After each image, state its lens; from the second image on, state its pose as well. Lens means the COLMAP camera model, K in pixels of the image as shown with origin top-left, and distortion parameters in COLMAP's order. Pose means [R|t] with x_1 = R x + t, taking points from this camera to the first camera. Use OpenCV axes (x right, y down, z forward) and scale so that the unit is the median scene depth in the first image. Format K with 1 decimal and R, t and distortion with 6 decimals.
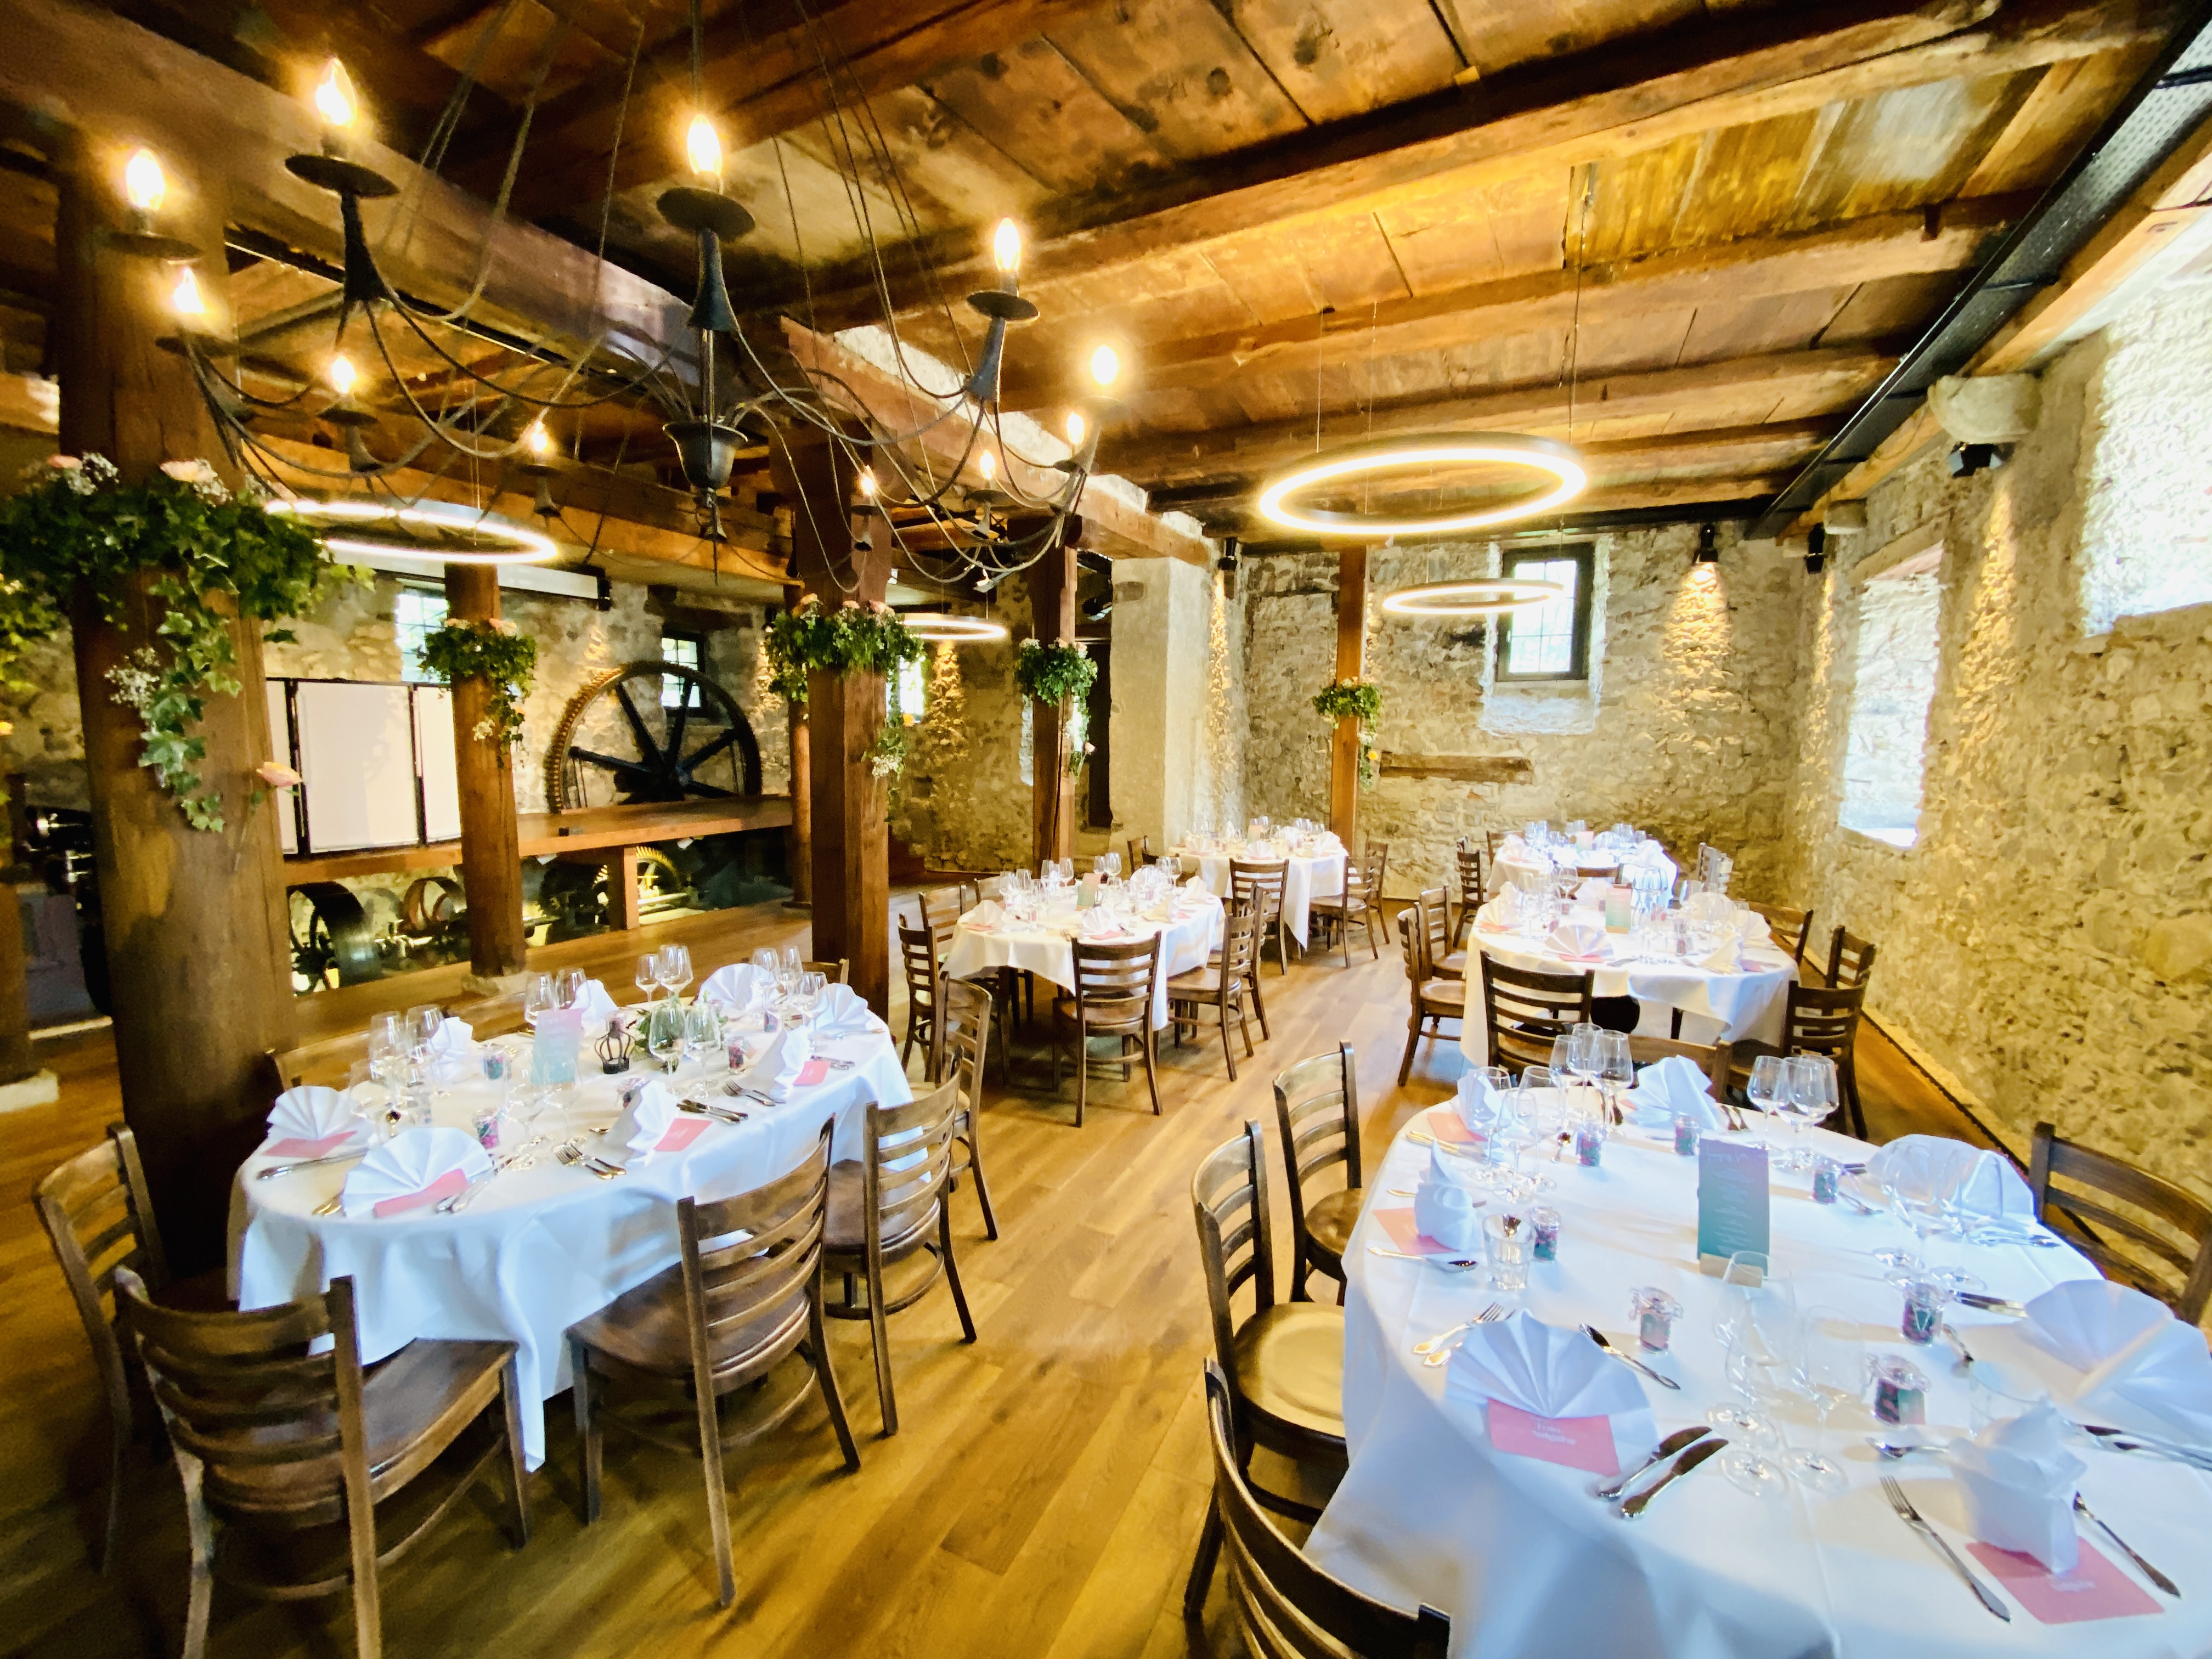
lens RADIAL K [[908.5, 0, 1104.0], [0, 908.5, 841.8], [0, 0, 1]] dist [0.024877, -0.002322]
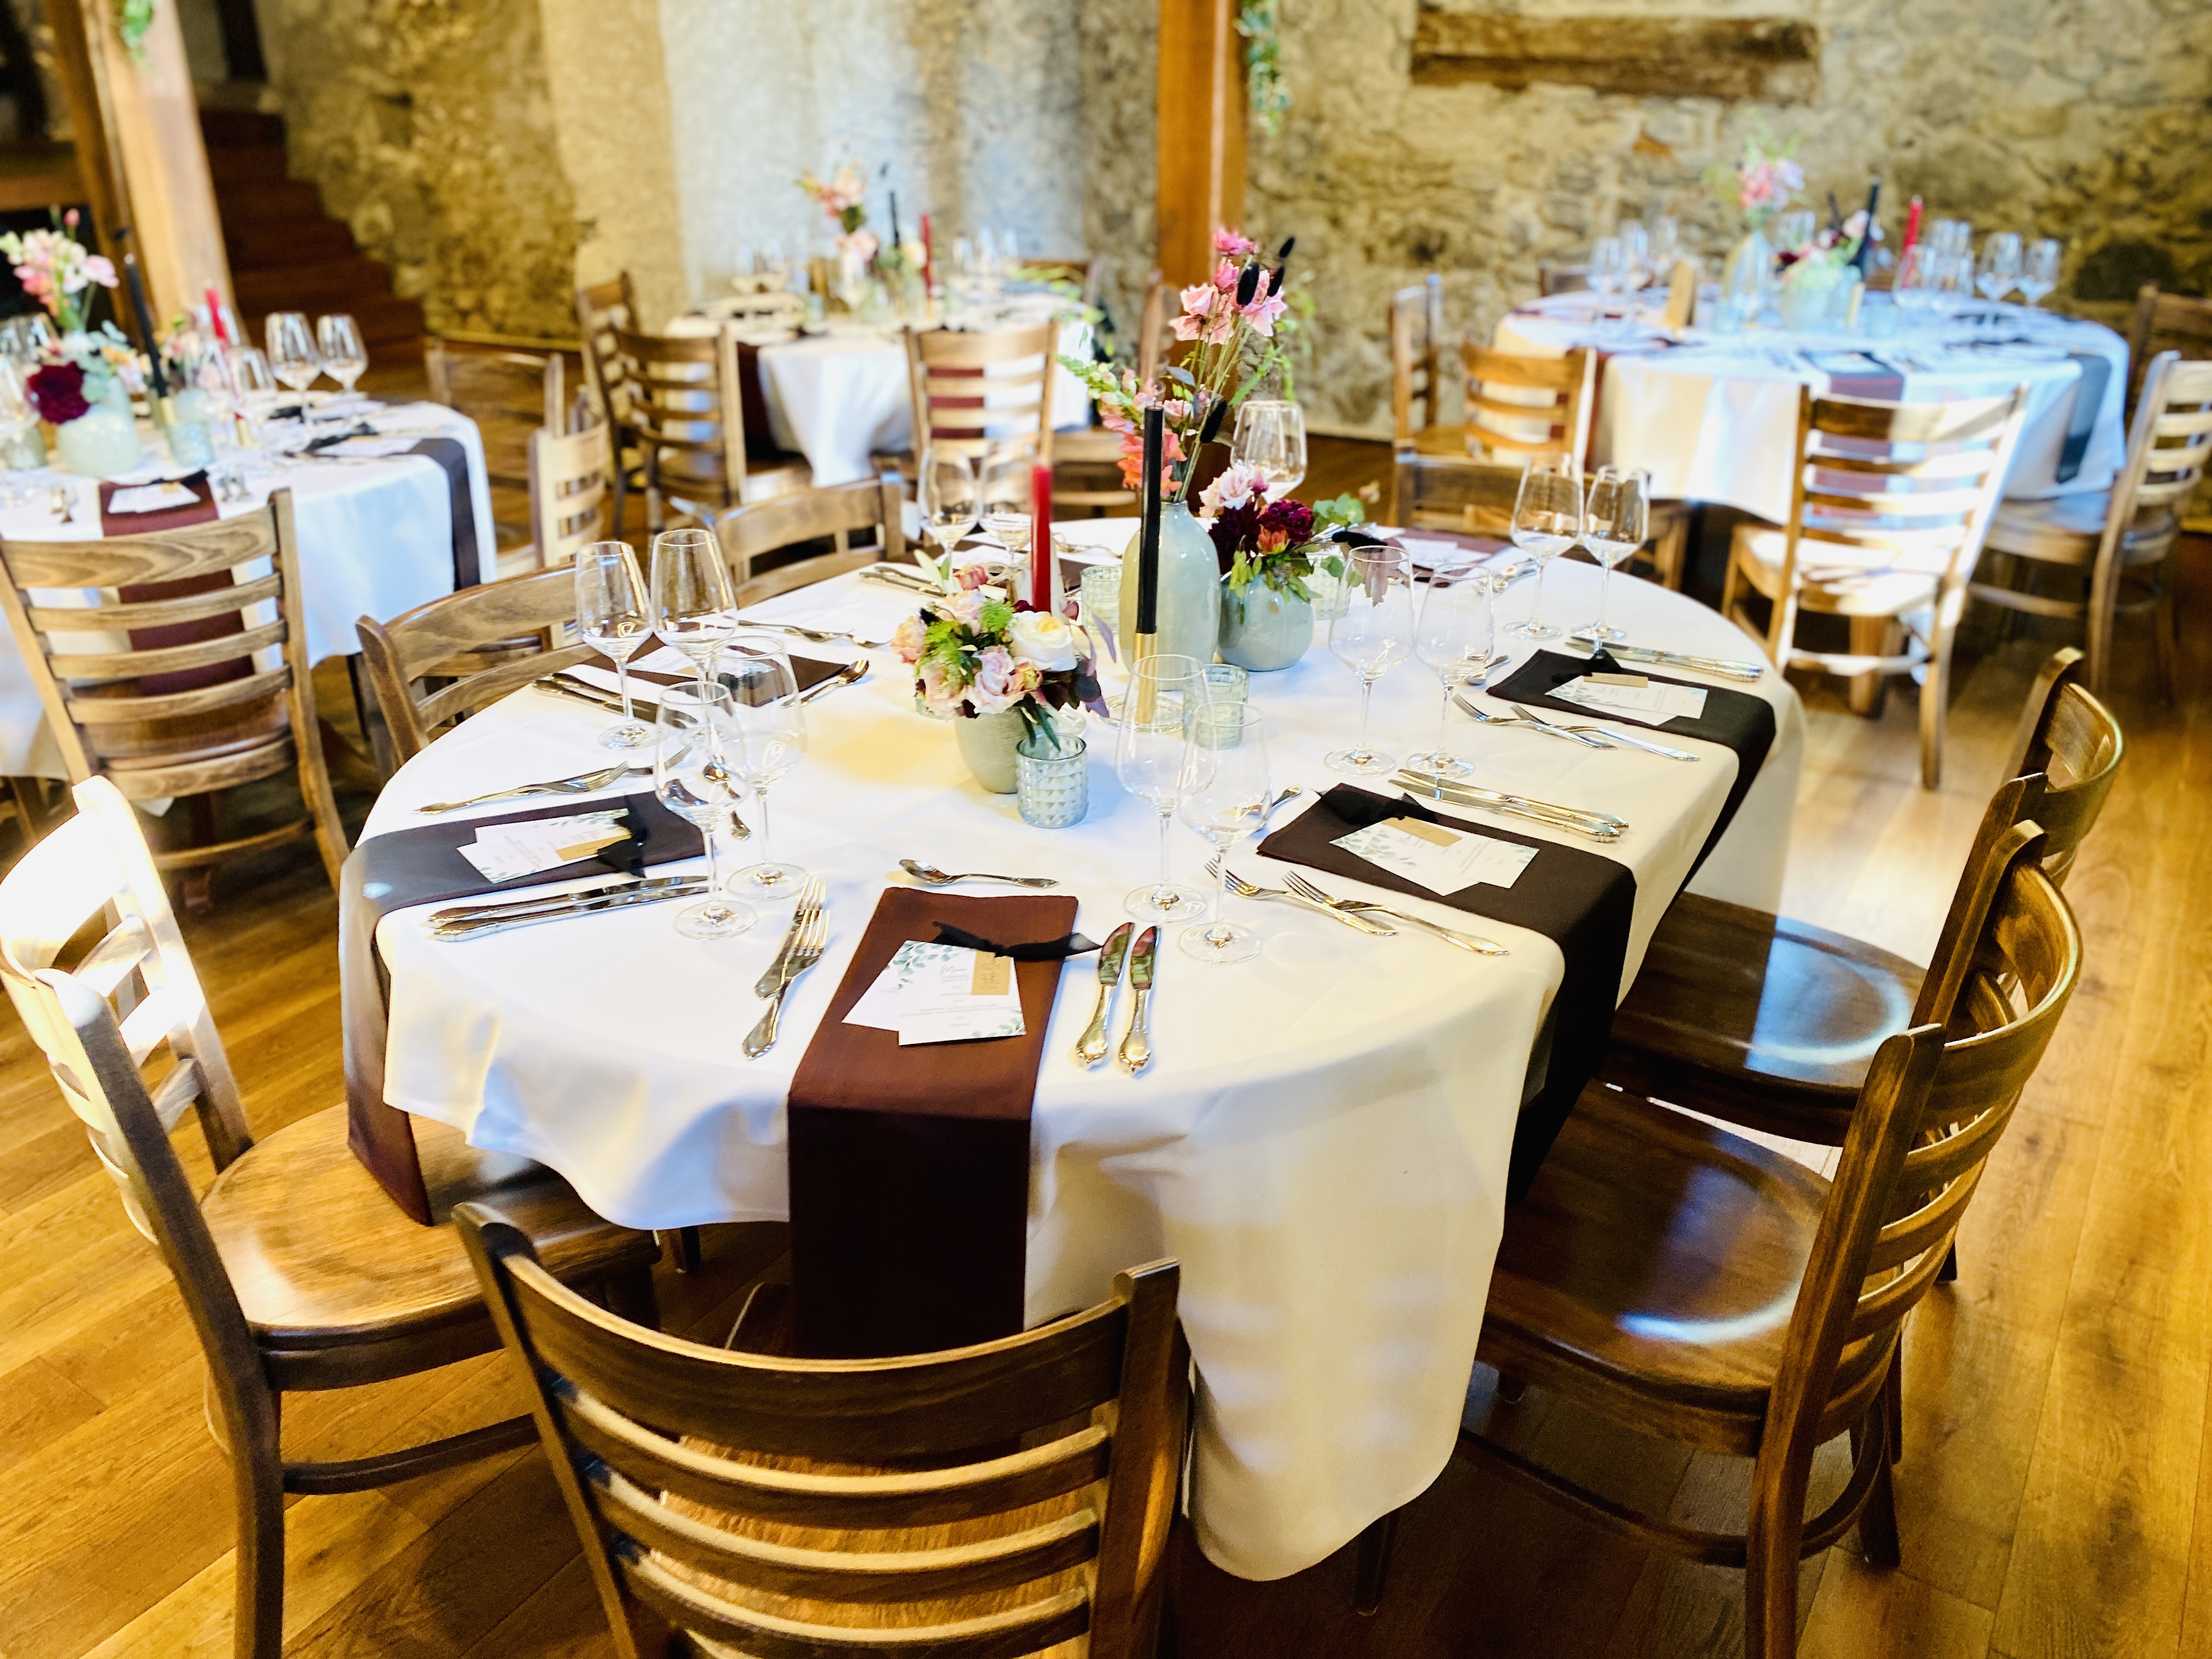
lens RADIAL K [[1692.7, 0, 1094.3], [0, 1692.7, 835.0], [0, 0, 1]] dist [0.021092, -0.021242]
pose [[0.989411, 0.057161, -0.133409, 0.308888], [-0.010662, 0.945321, 0.325968, -0.010710], [0.144747, -0.321094, 0.935921, 0.297110]]
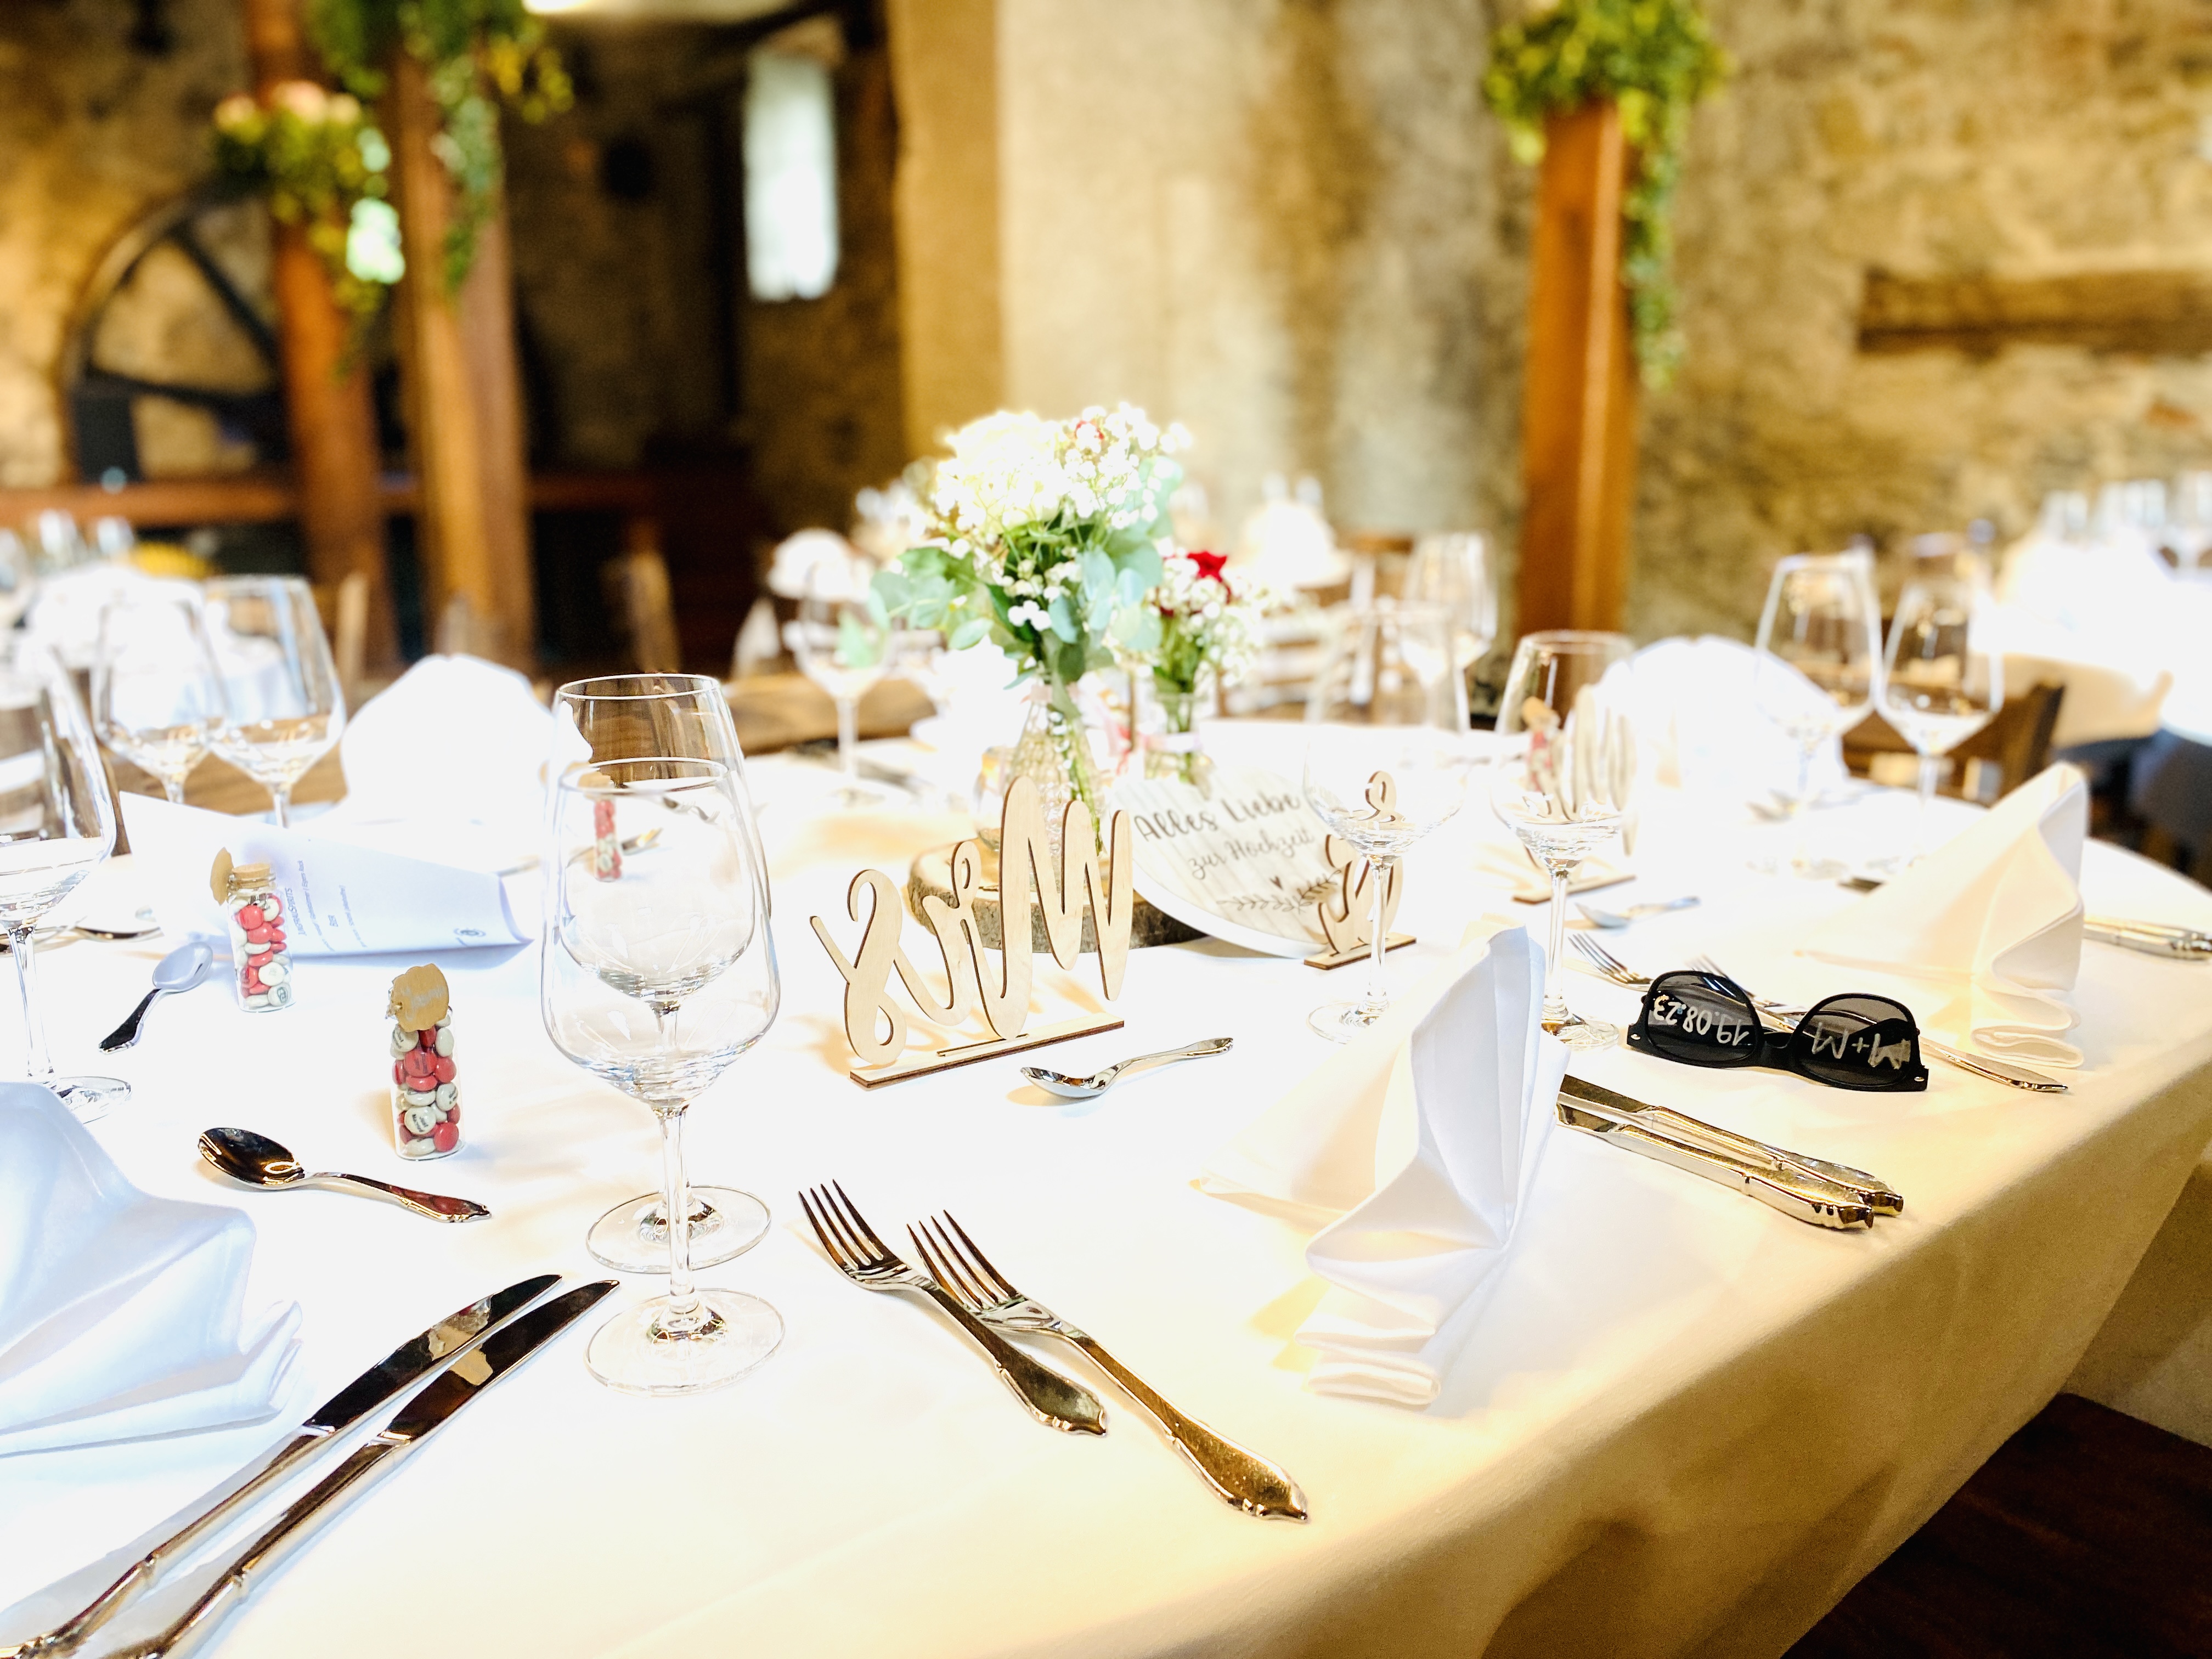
lens RADIAL K [[1692.7, 0, 1106.6], [0, 1692.7, 826.9], [0, 0, 1]] dist [0.021092, -0.021242]
pose [[0.913135, 0.081161, -0.399496, 0.339019], [-0.033535, 0.991614, 0.124805, 0.023033], [0.406276, -0.100567, 0.908200, 0.395200]]
